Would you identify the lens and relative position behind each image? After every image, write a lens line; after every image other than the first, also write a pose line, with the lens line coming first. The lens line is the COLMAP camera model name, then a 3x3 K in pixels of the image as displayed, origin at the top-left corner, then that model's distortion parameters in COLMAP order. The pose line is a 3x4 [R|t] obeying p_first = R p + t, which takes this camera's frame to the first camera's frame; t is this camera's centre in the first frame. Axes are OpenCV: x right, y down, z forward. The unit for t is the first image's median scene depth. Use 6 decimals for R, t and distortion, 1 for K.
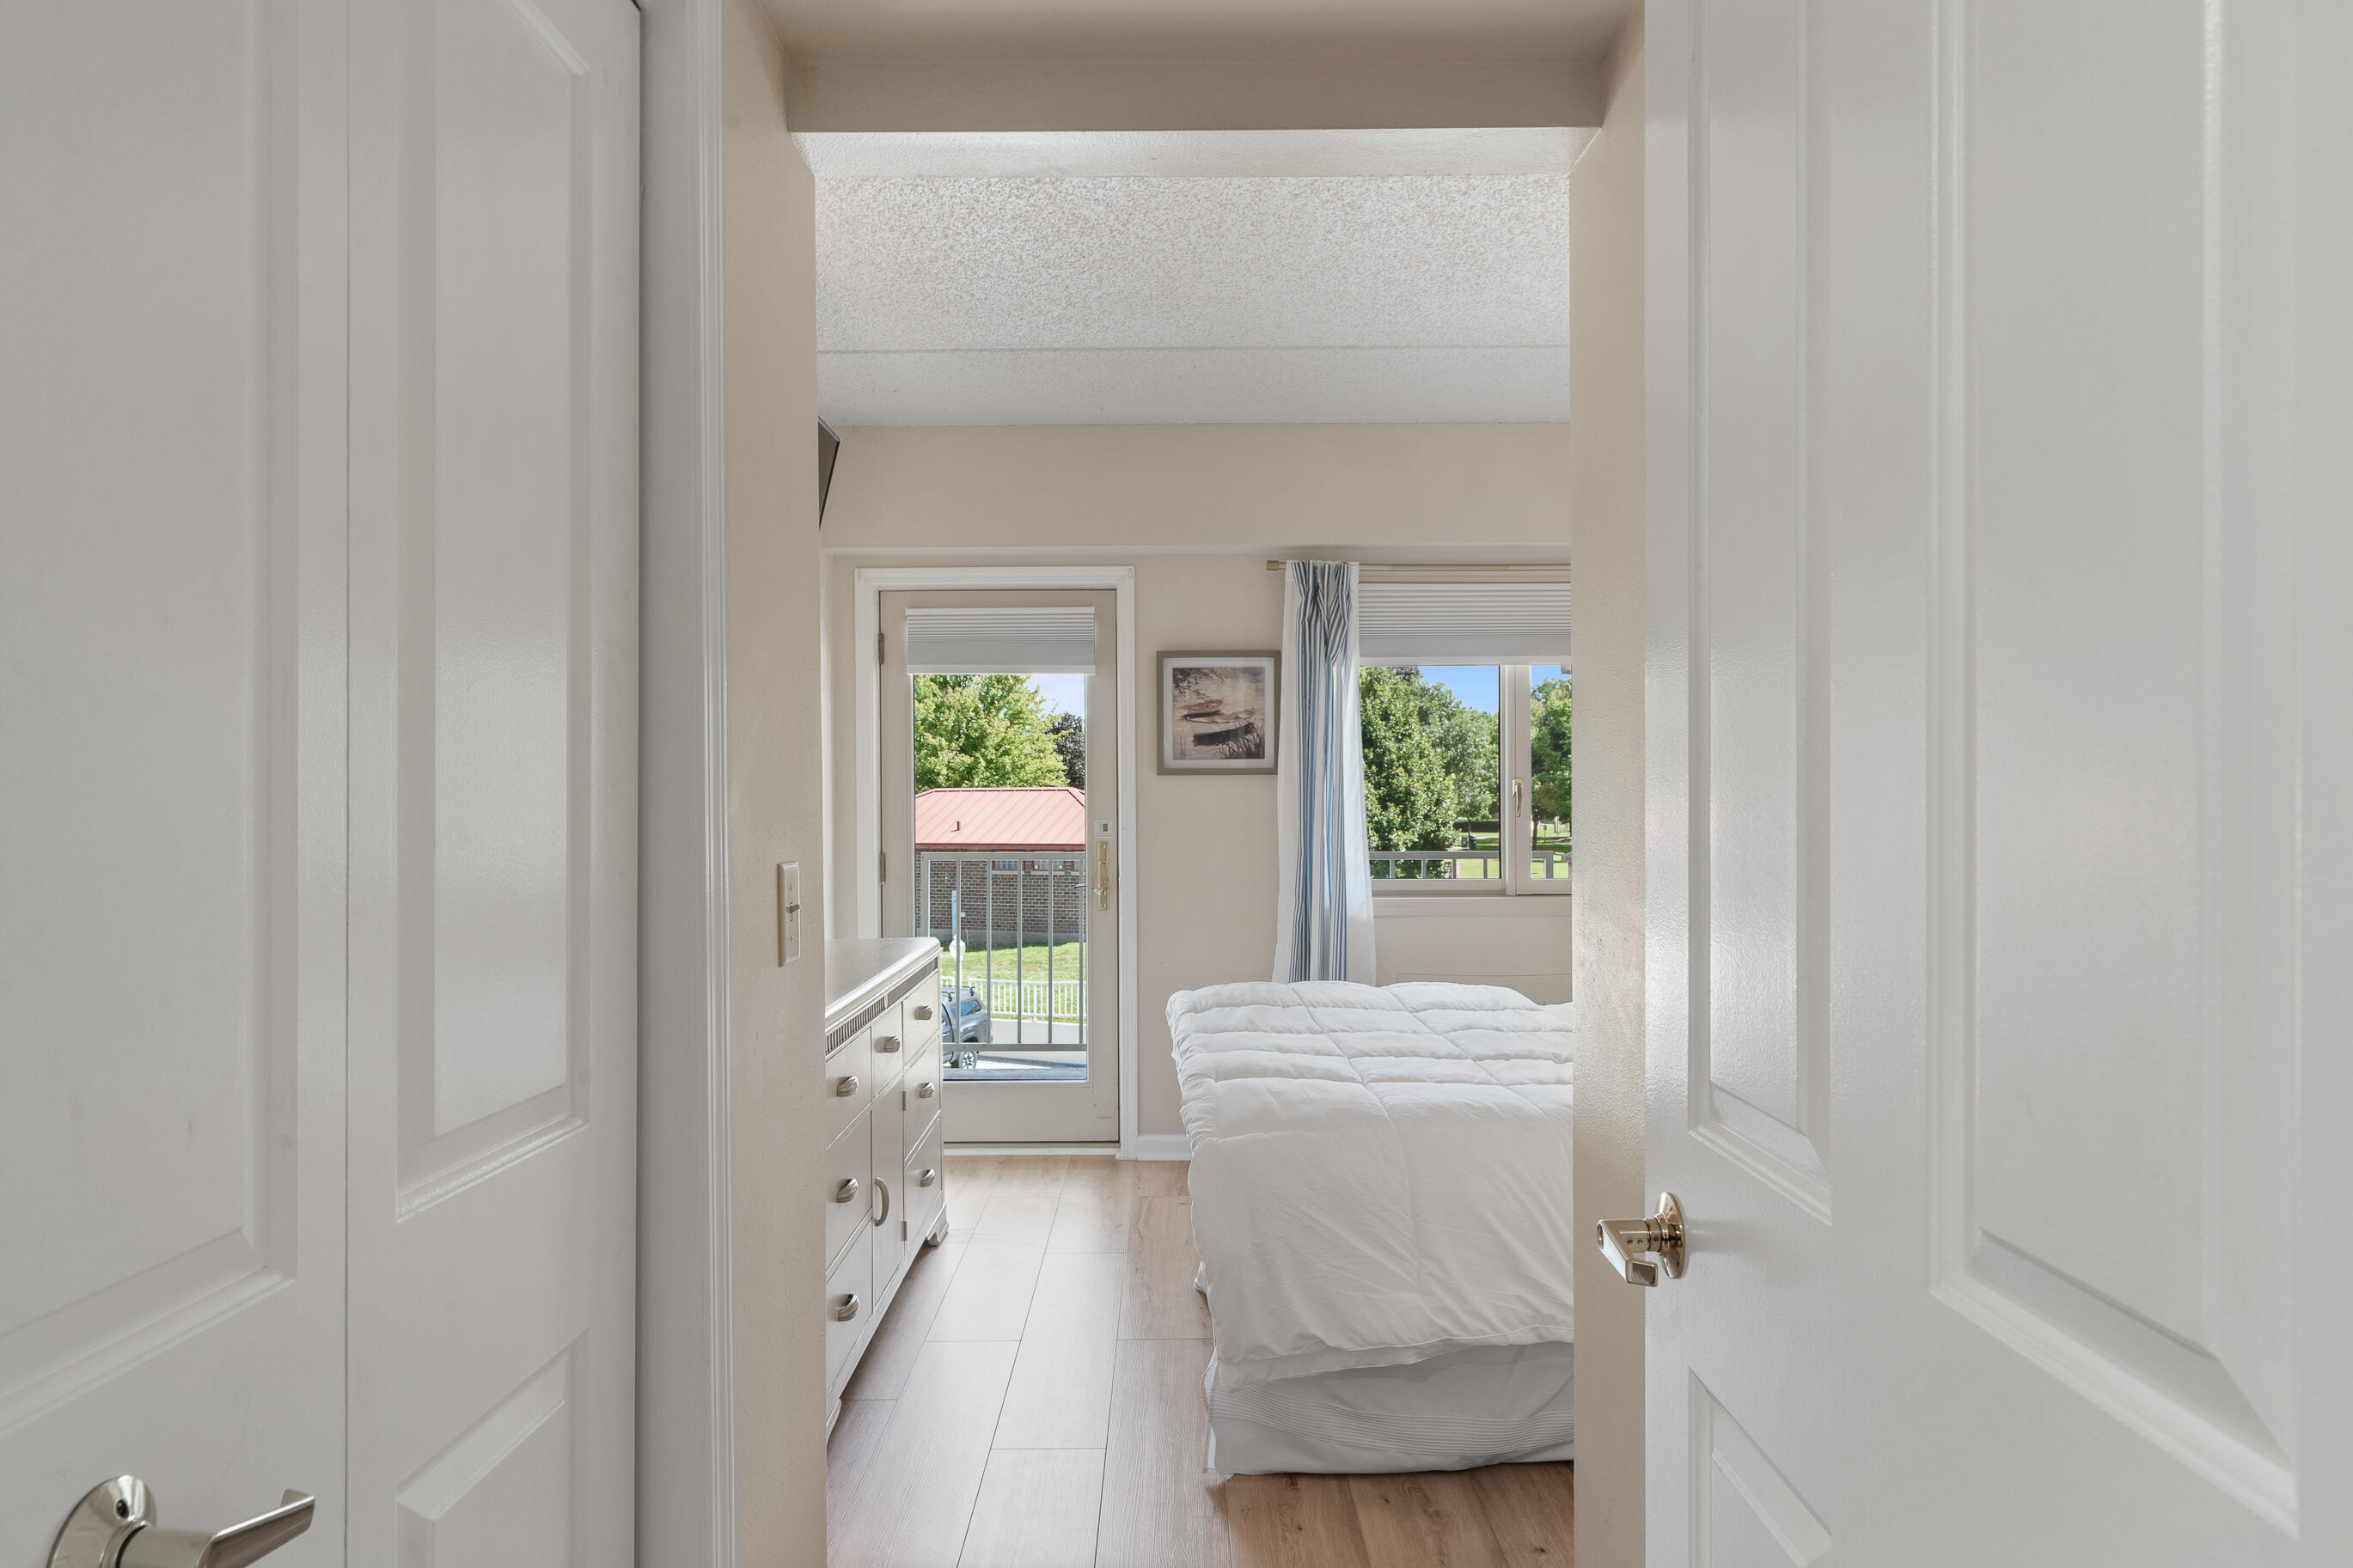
lens RADIAL K [[1447.8, 0, 1180.6], [0, 1447.8, 826.2], [0, 0, 1]] dist [-0.004129, -0.000597]
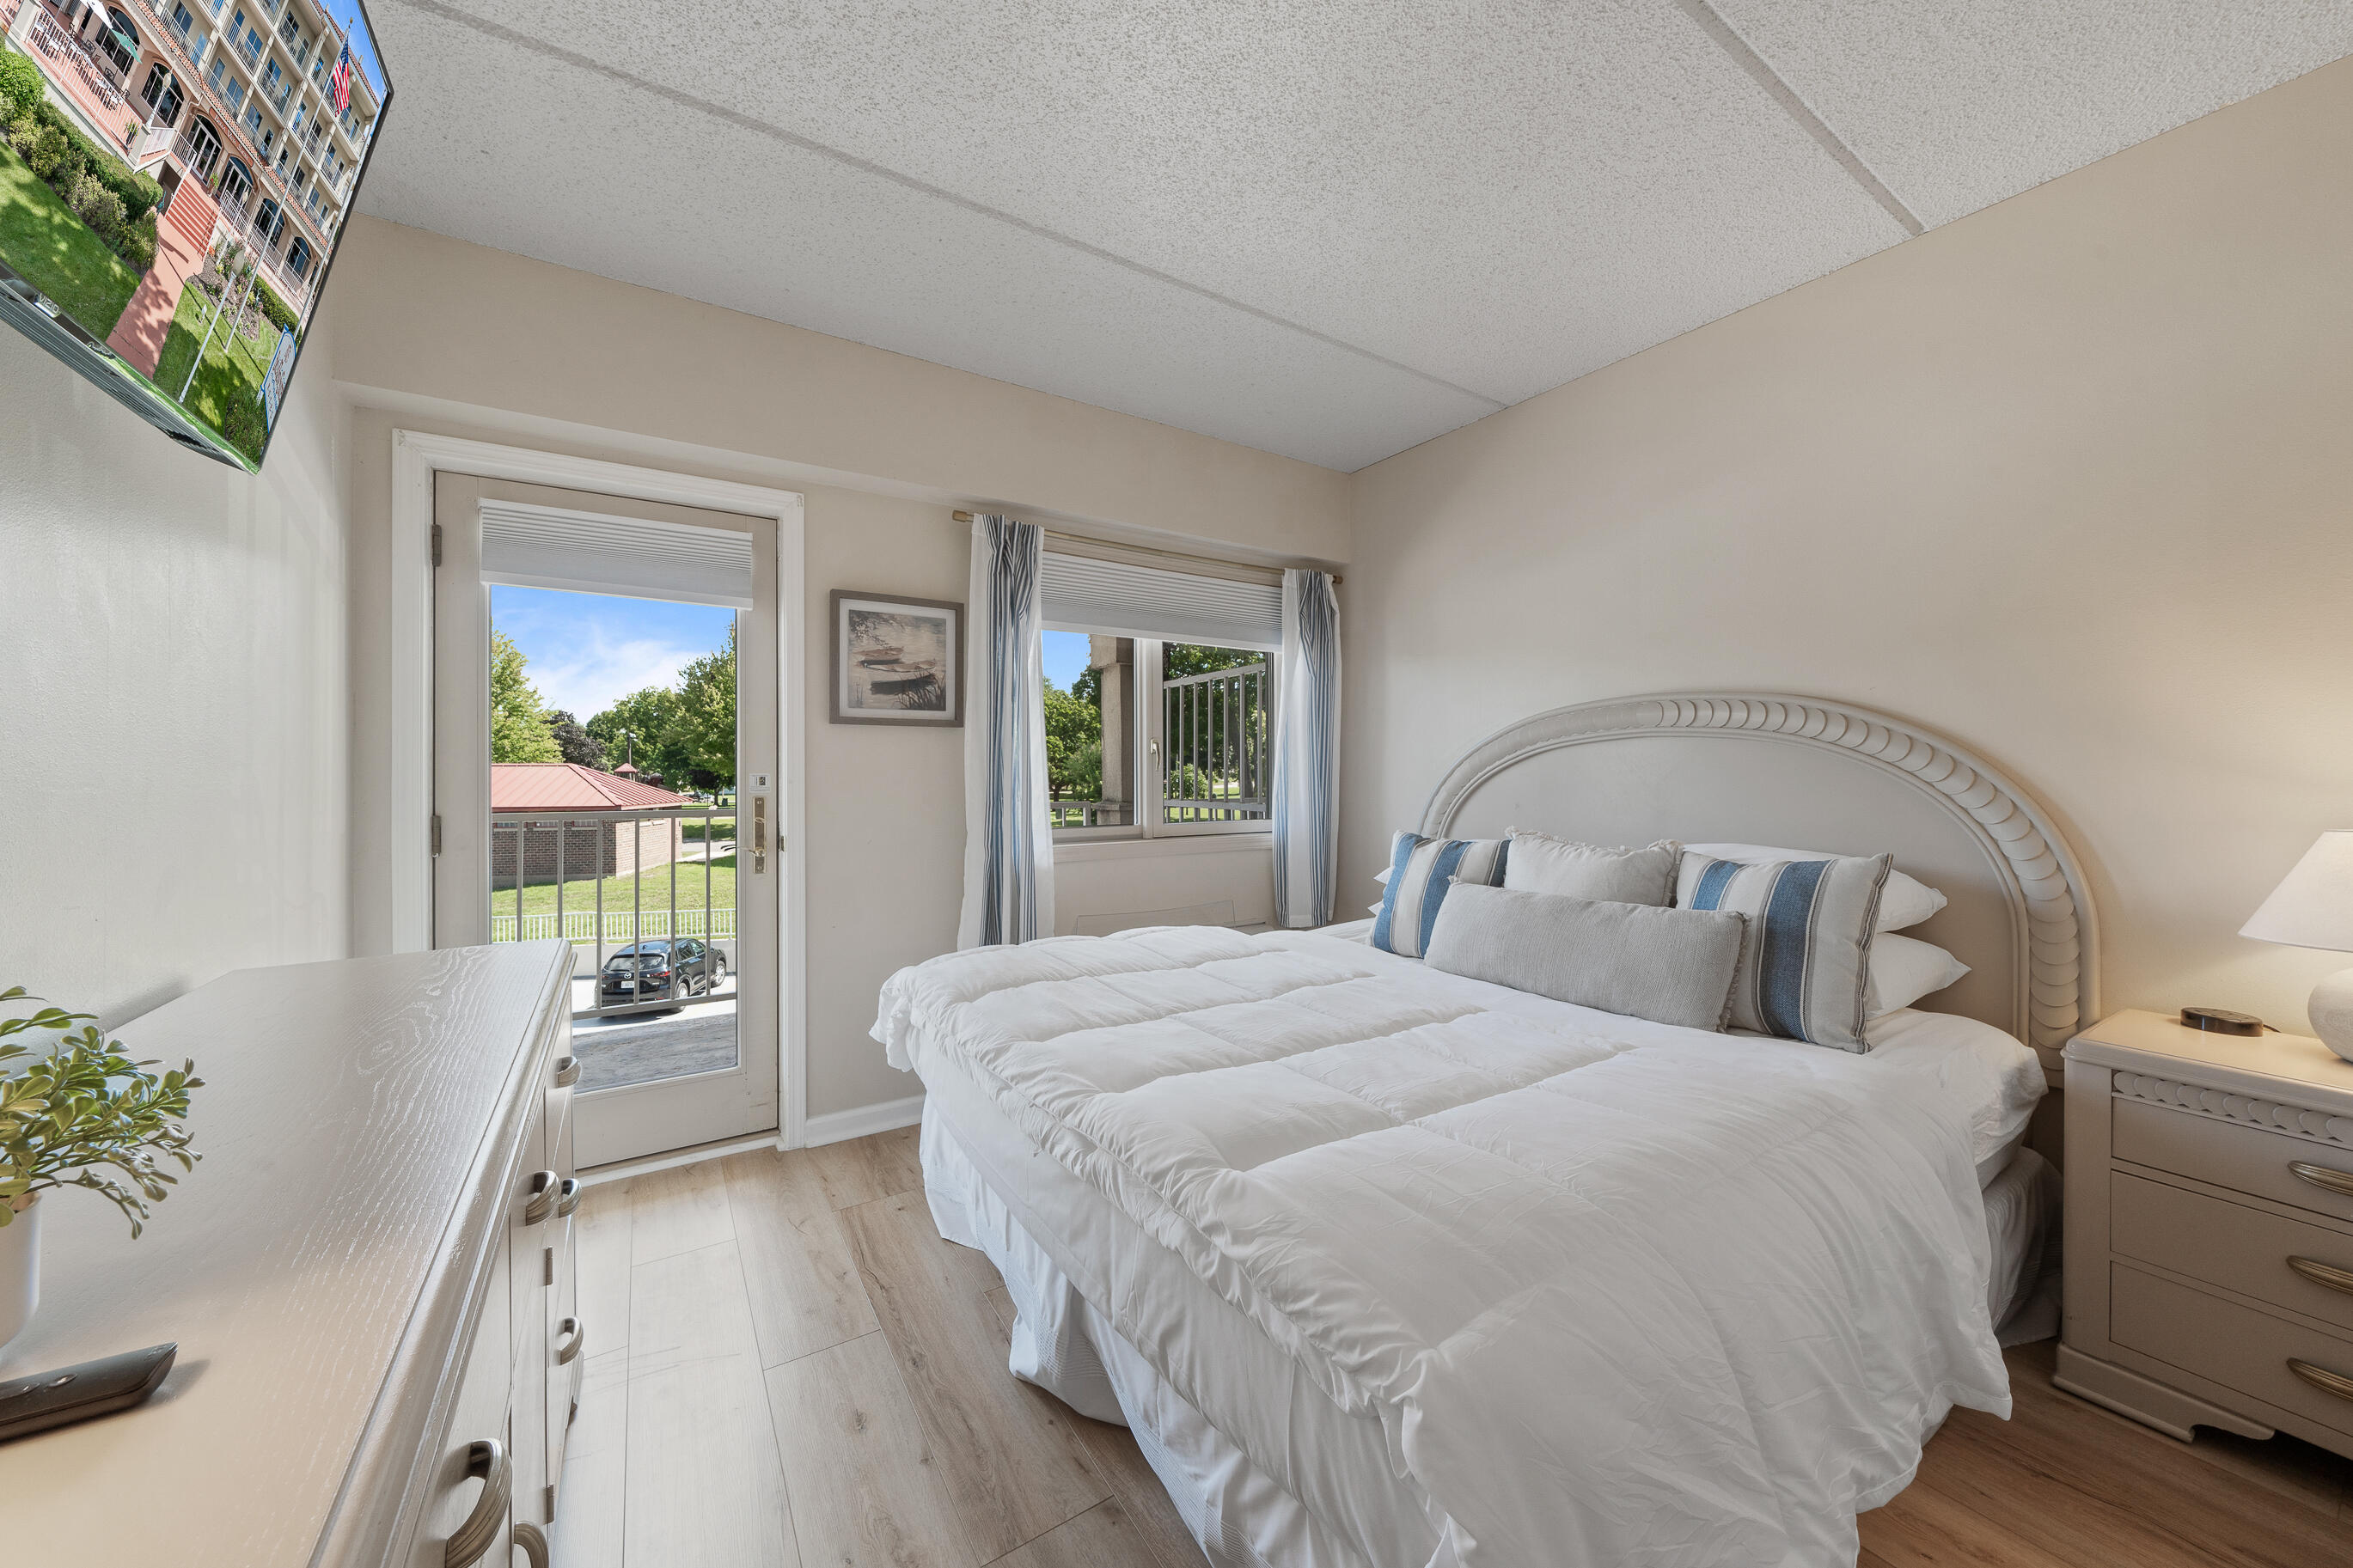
lens RADIAL K [[813.7, 0, 1165.7], [0, 813.7, 769.8], [0, 0, 1]] dist [-0.002092, -0.000049]
pose [[0.840688, 0.005572, 0.541491, -0.117888], [0.008549, 0.999686, -0.023560, 0.008610], [-0.541452, 0.024436, 0.840377, 0.447473]]
